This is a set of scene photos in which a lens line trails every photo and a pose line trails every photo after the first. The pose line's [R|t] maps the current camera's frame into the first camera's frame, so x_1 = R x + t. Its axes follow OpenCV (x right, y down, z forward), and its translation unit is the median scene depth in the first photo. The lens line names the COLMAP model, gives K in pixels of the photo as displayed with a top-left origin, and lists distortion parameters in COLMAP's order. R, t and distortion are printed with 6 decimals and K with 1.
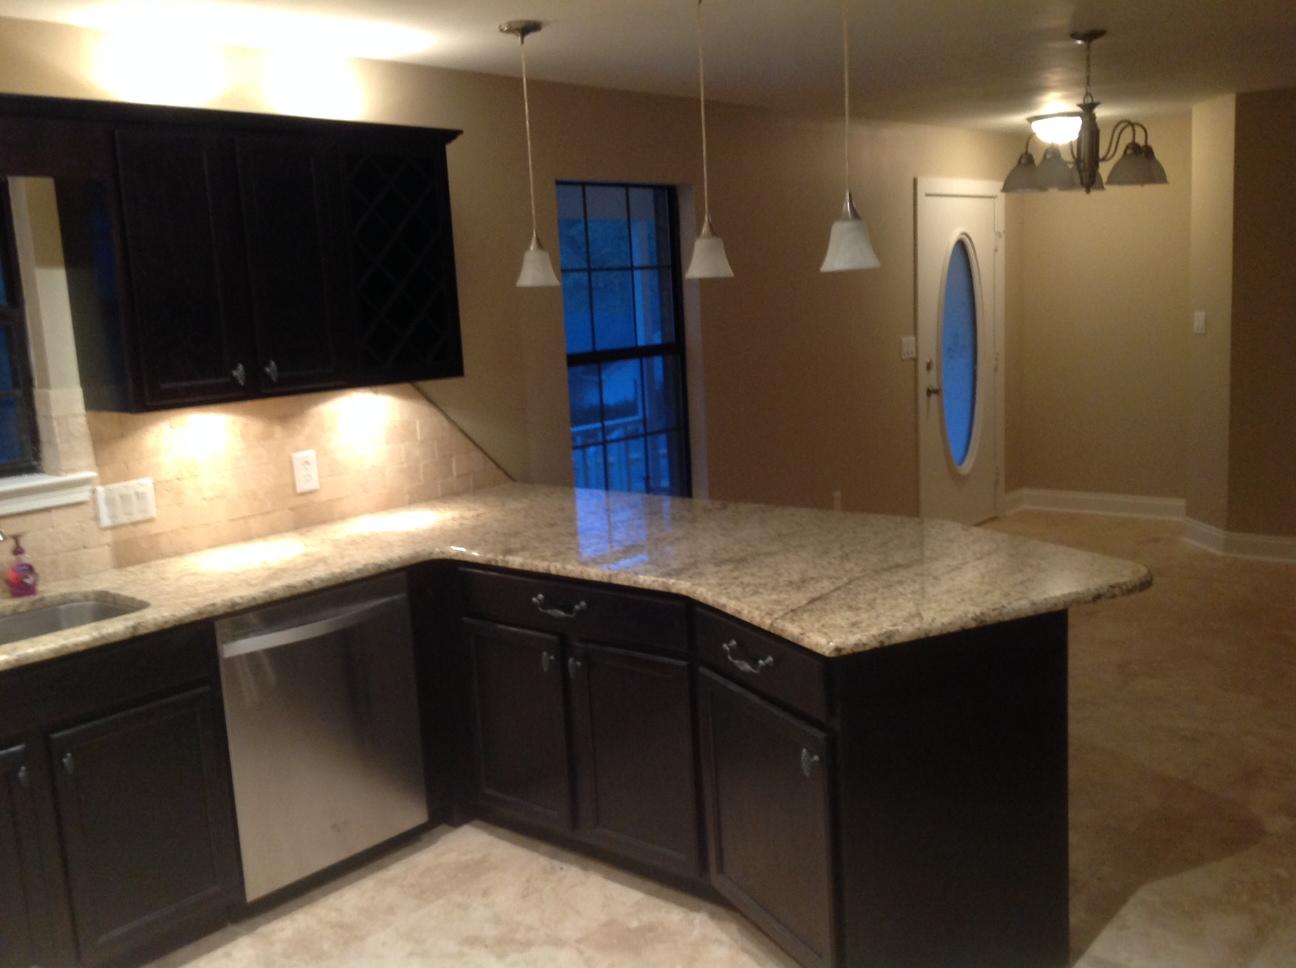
lens RADIAL K [[1222.3, 0, 649.1], [0, 1222.3, 486.7], [0, 0, 1]] dist [0.039649, 0.000000]
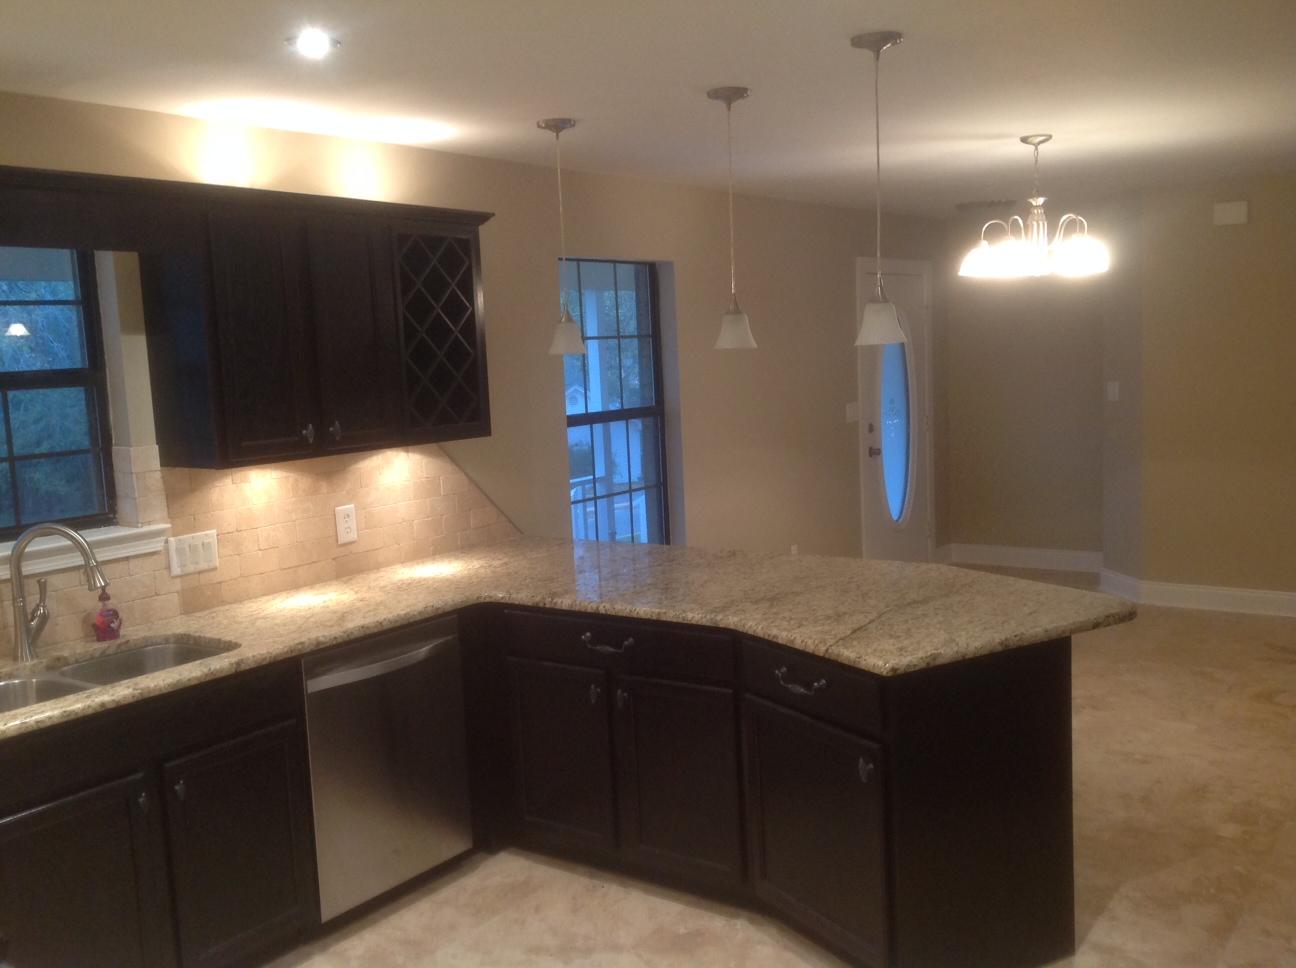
lens RADIAL K [[1222.3, 0, 640.0], [0, 1222.3, 490.7], [0, 0, 1]] dist [0.039649, 0.000000]
pose [[0.996481, -0.001133, 0.083806, -0.129454], [0.005122, 0.998863, -0.047400, 0.012130], [-0.083657, 0.047663, 0.995354, -0.103944]]
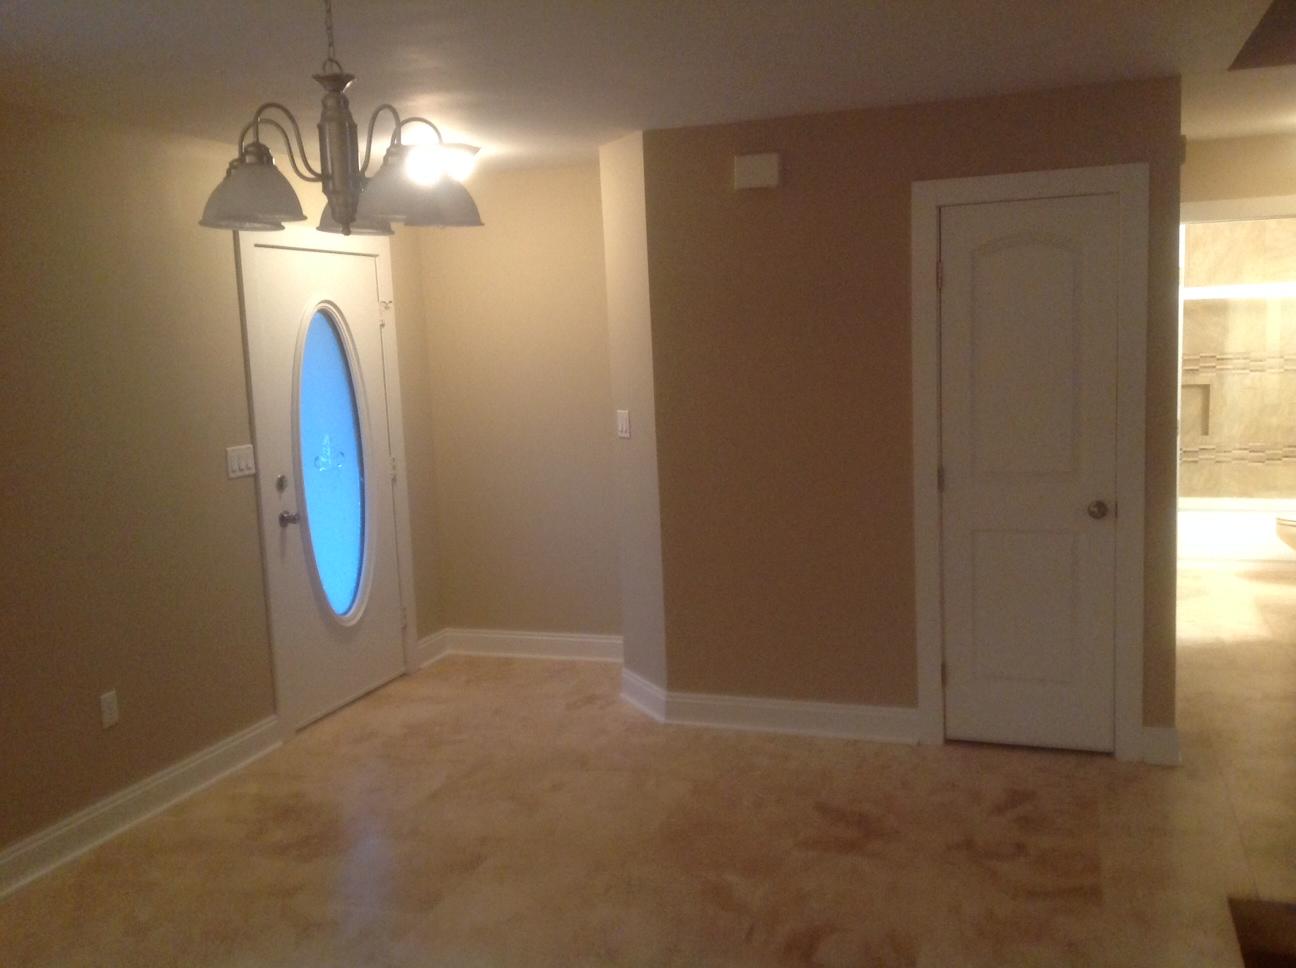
lens RADIAL K [[1222.3, 0, 628.4], [0, 1222.3, 483.4], [0, 0, 1]] dist [0.039649, 0.000000]
pose [[0.937228, -0.029364, 0.347478, 0.349113], [0.049080, 0.997637, -0.048075, -0.112077], [-0.345246, 0.062111, 0.936455, 0.542094]]
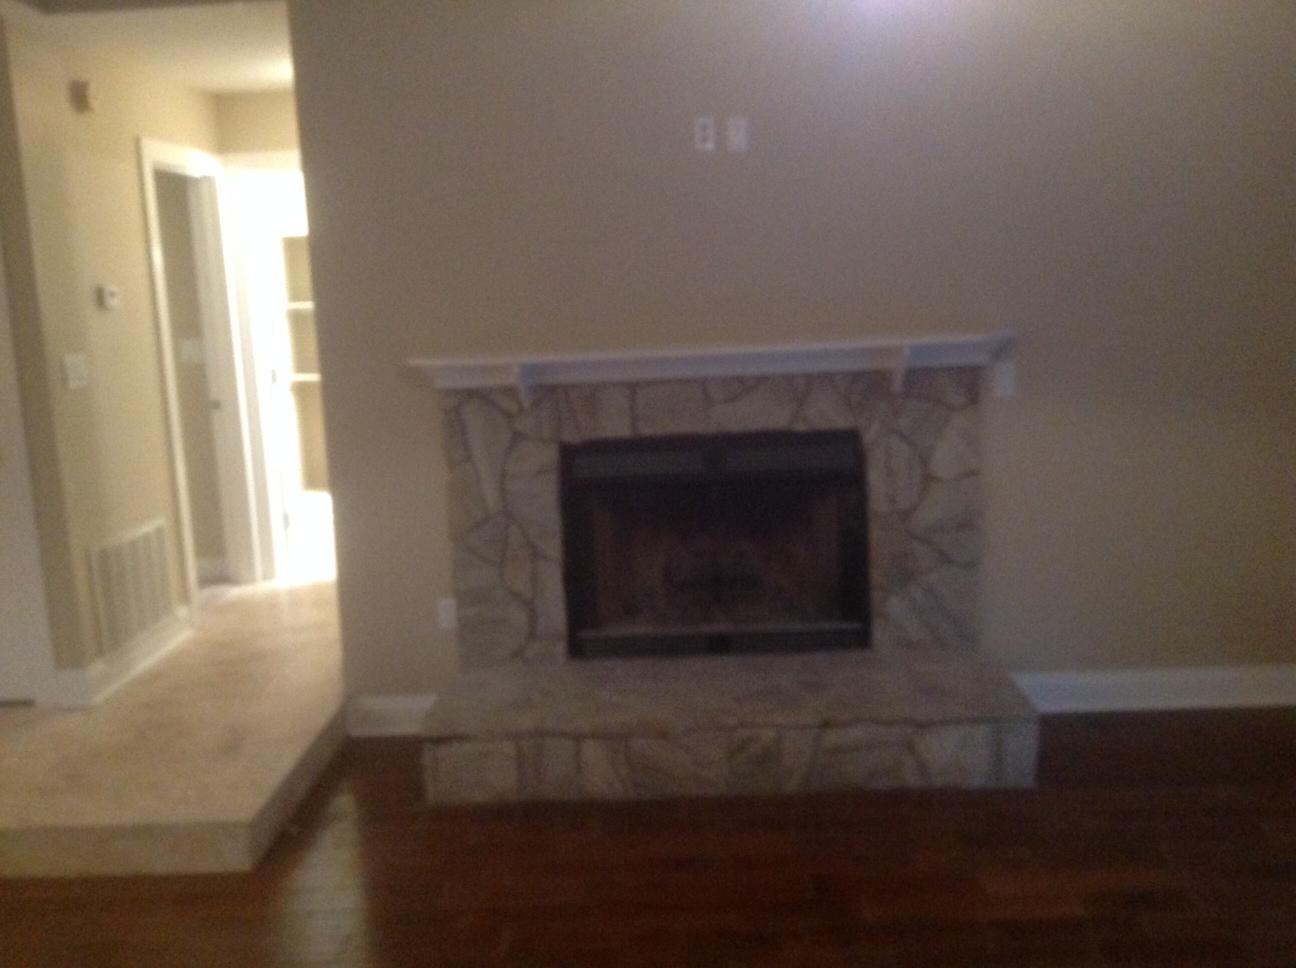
lens RADIAL K [[1222.3, 0, 634.6], [0, 1222.3, 489.3], [0, 0, 1]] dist [0.039649, 0.000000]
pose [[0.784888, -0.088045, 0.613351, 0.982465], [0.108794, 0.994058, 0.003474, -0.023453], [-0.610013, 0.064002, 0.789803, 0.167350]]
